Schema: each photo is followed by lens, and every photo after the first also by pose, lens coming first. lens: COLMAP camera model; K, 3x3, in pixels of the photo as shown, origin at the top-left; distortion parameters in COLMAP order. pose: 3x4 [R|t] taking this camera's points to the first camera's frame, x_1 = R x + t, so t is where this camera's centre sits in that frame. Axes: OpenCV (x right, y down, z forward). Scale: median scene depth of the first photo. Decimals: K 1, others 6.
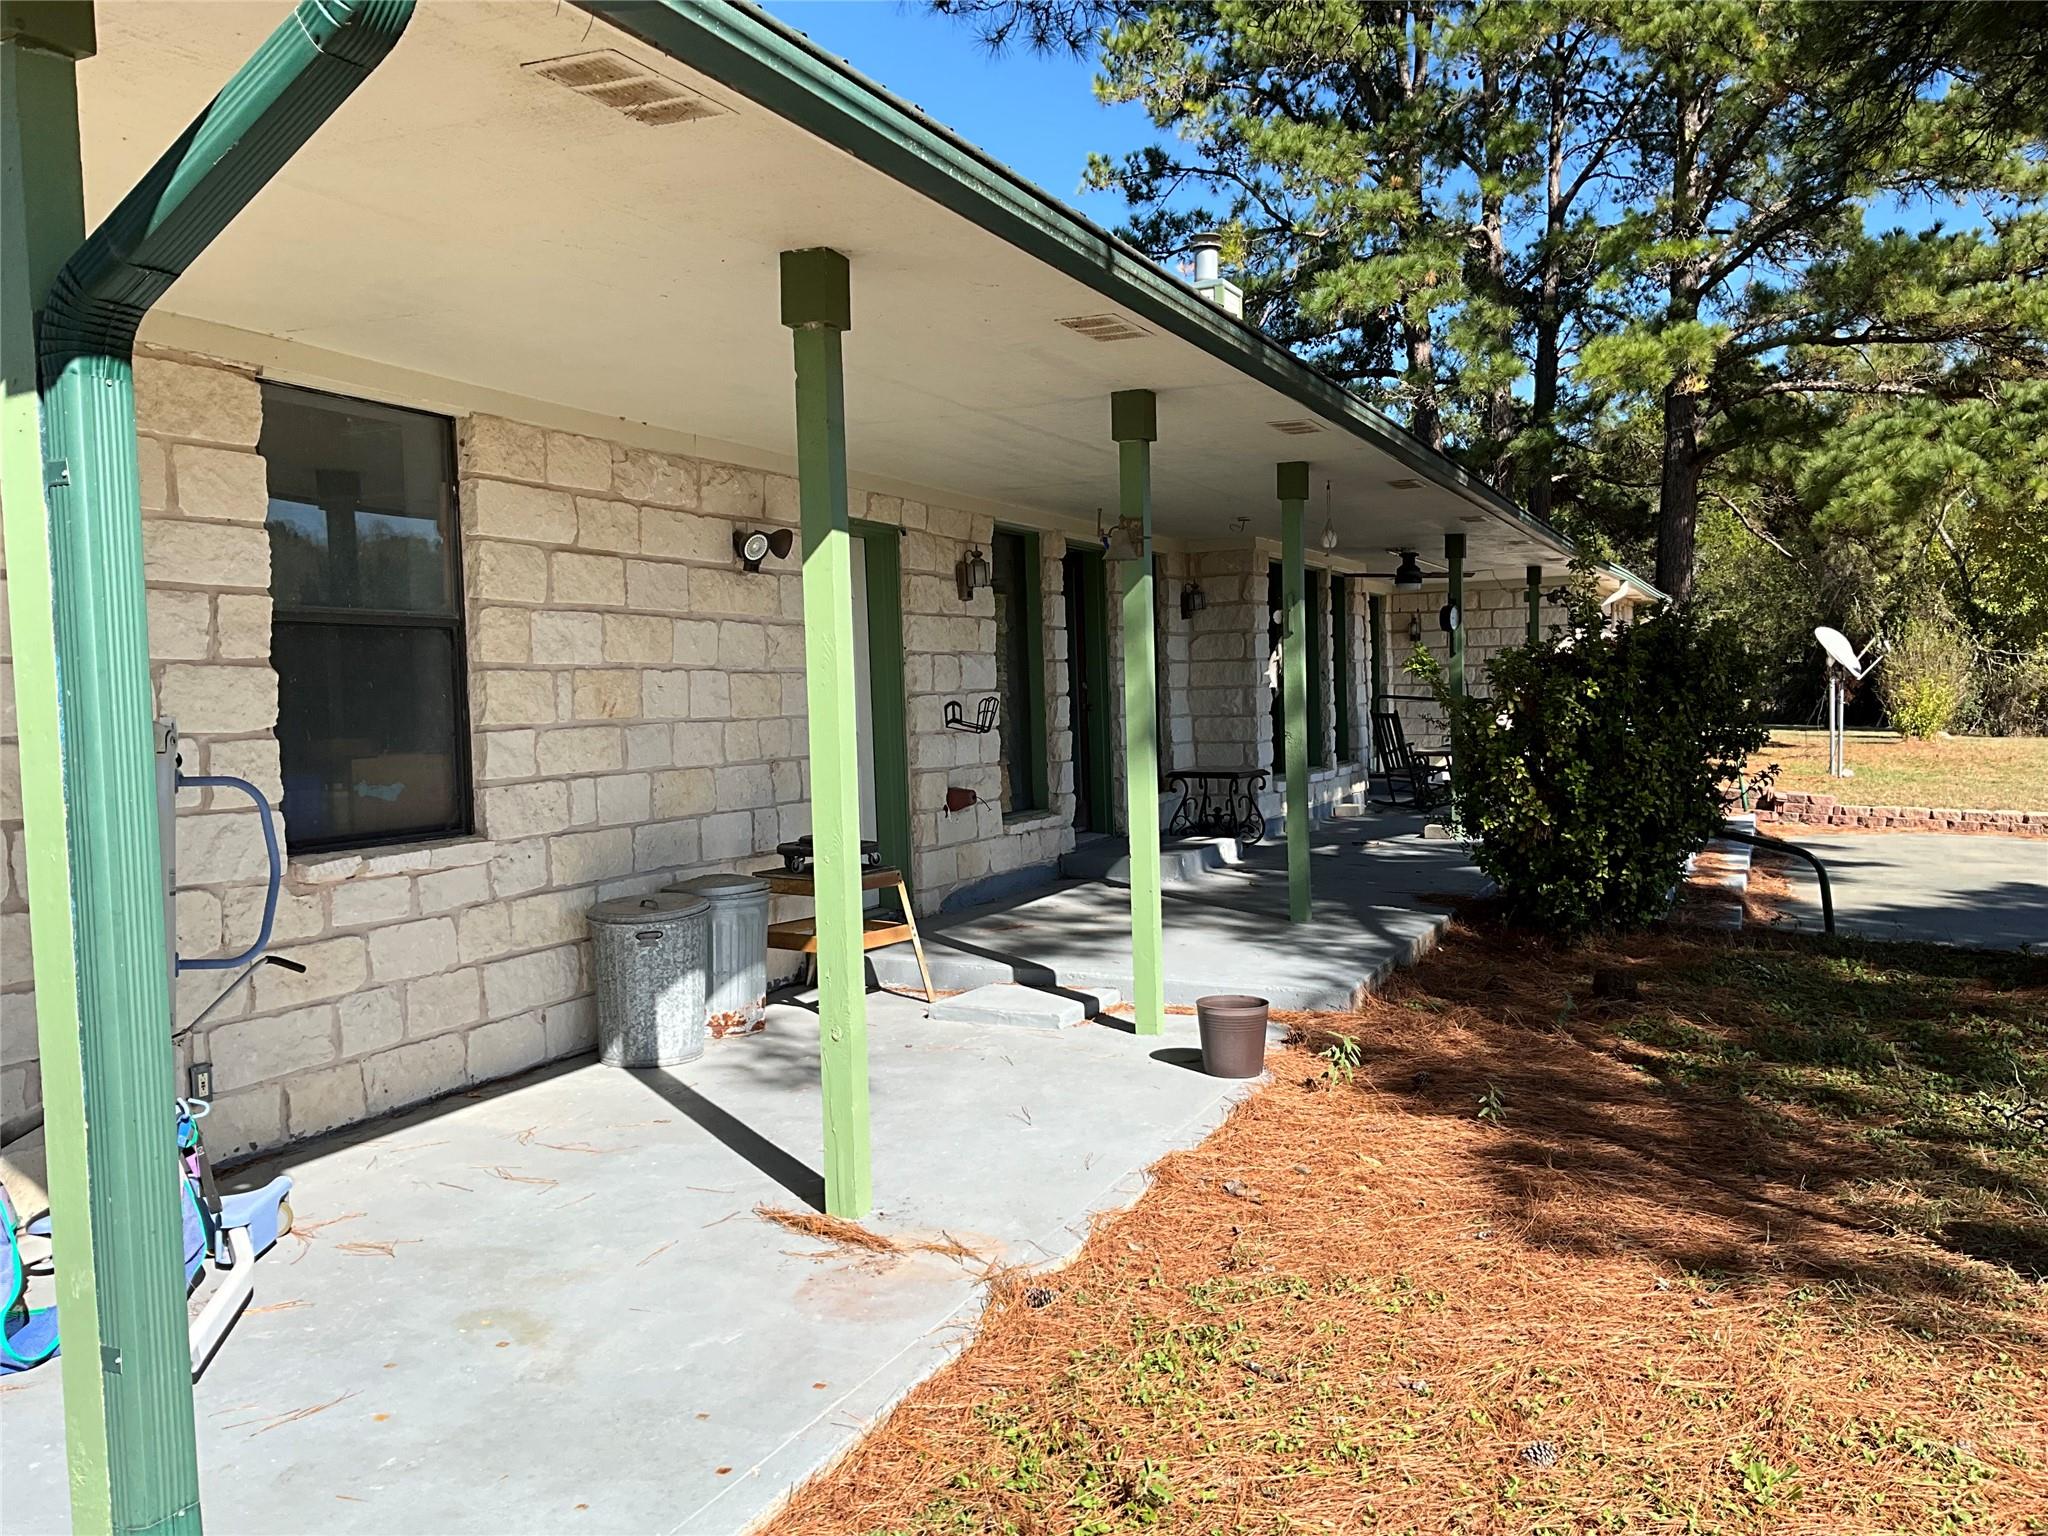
lens RADIAL K [[1734.9, 0, 1022.8], [0, 1734.9, 772.2], [0, 0, 1]] dist [-0.000784, -0.003351]
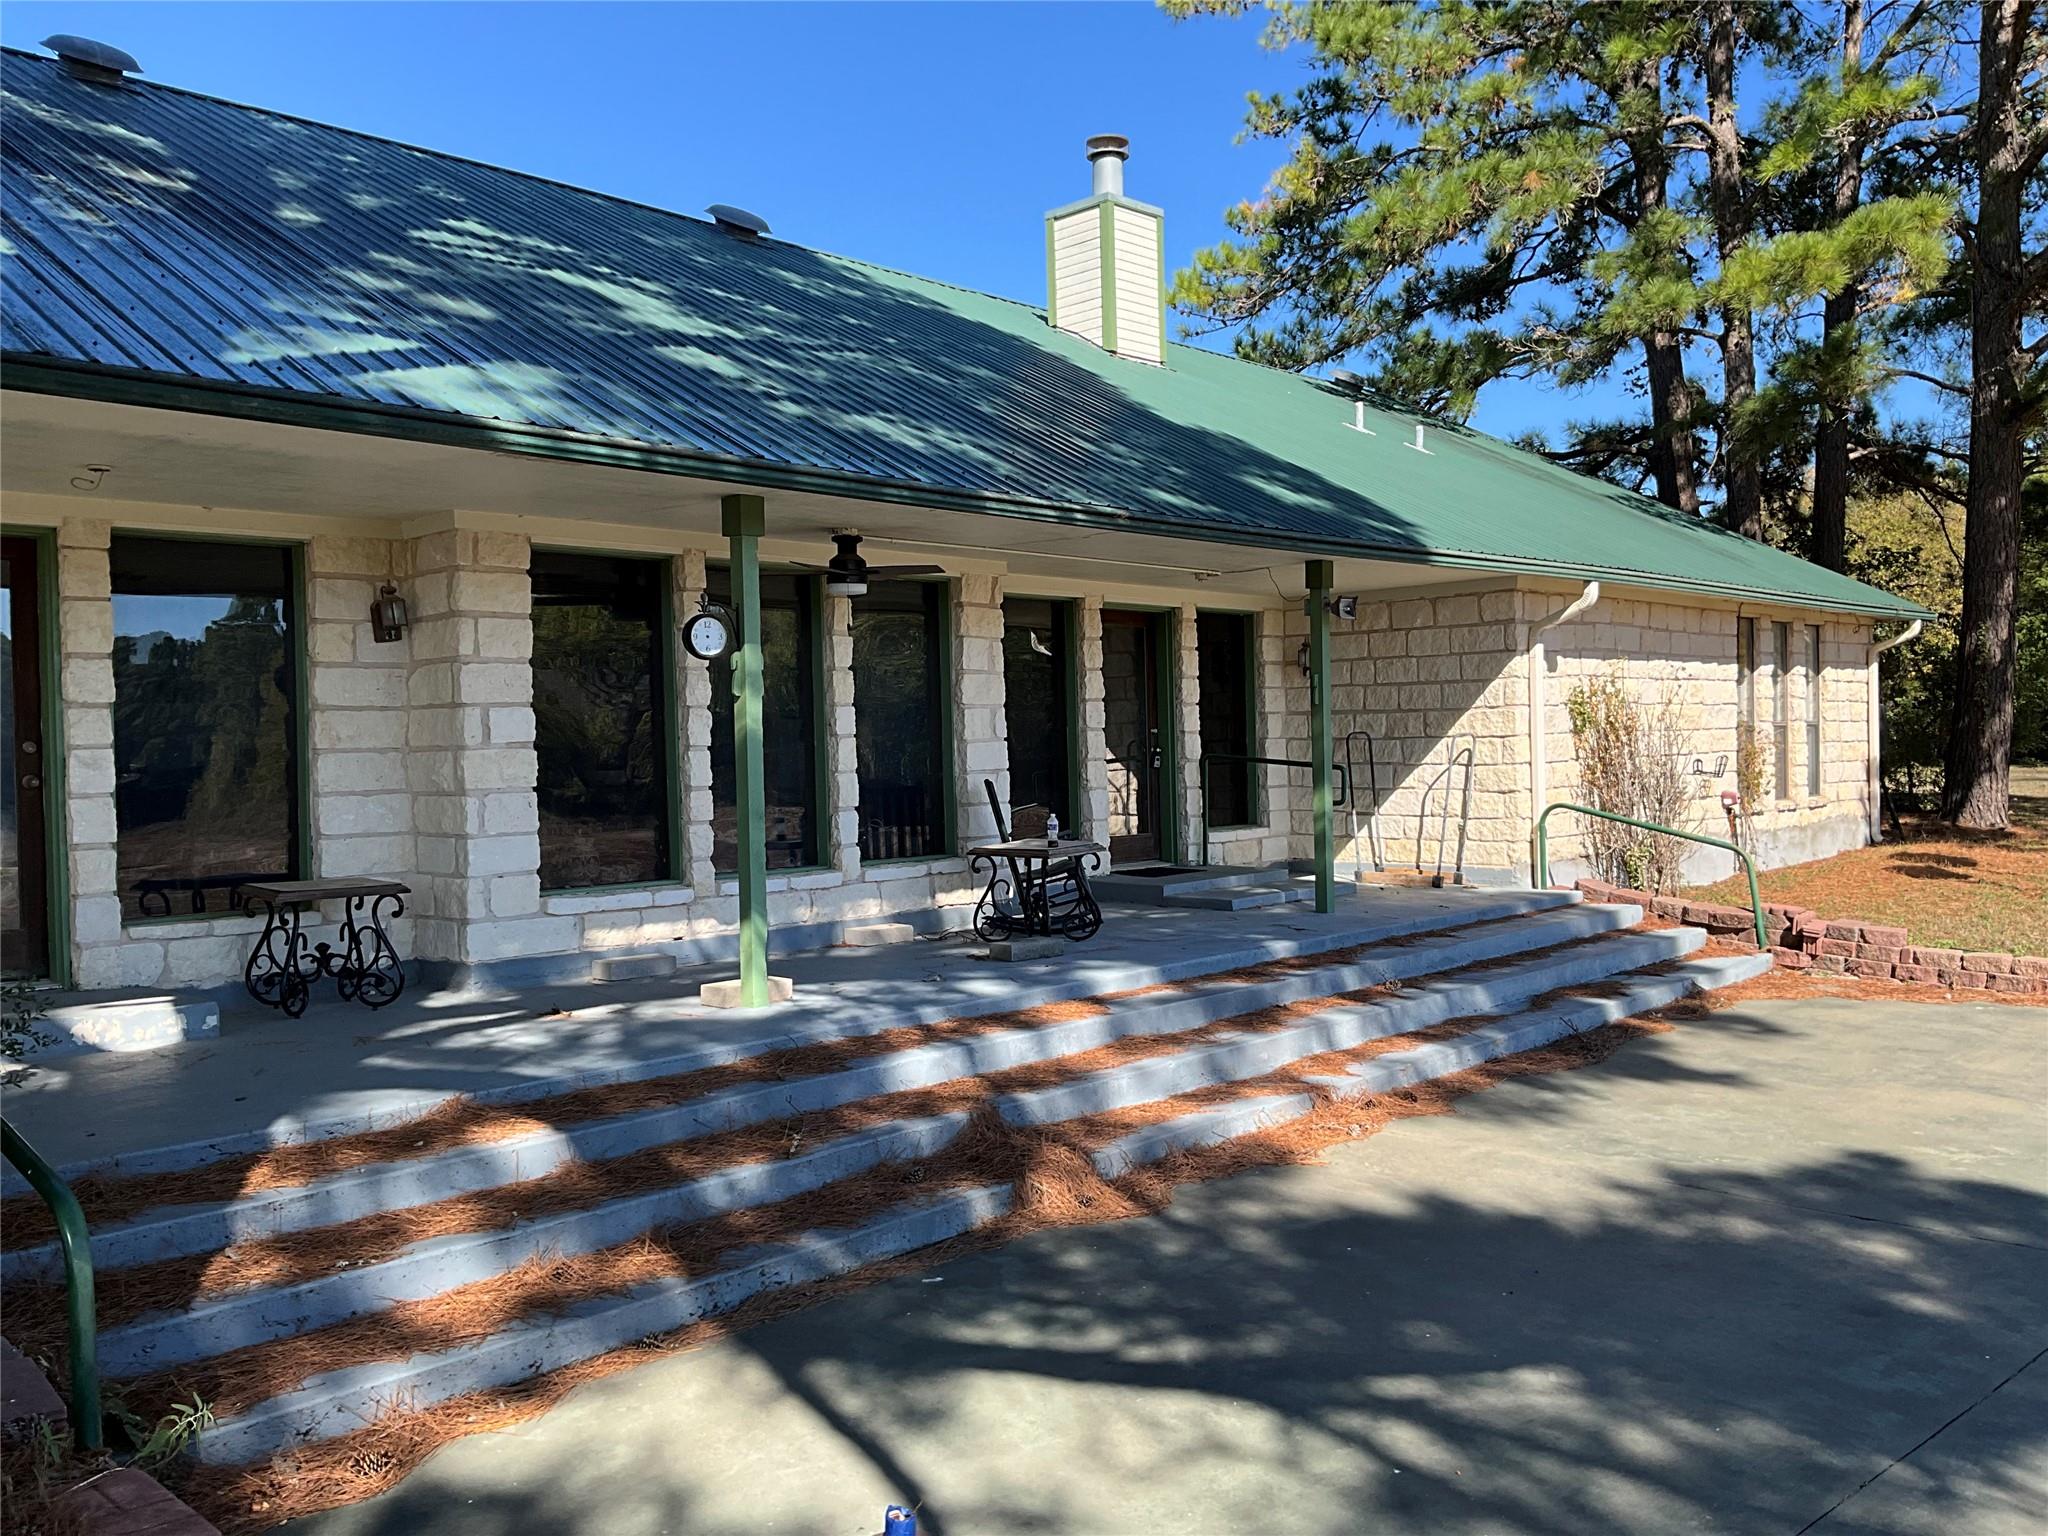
lens RADIAL K [[1734.9, 0, 1025.2], [0, 1734.9, 766.4], [0, 0, 1]] dist [-0.000784, -0.003351]
pose [[0.941766, 0.009545, -0.336134, 0.292158], [-0.018867, 0.999522, -0.024479, -0.017179], [0.335740, 0.029396, 0.941496, 0.257058]]
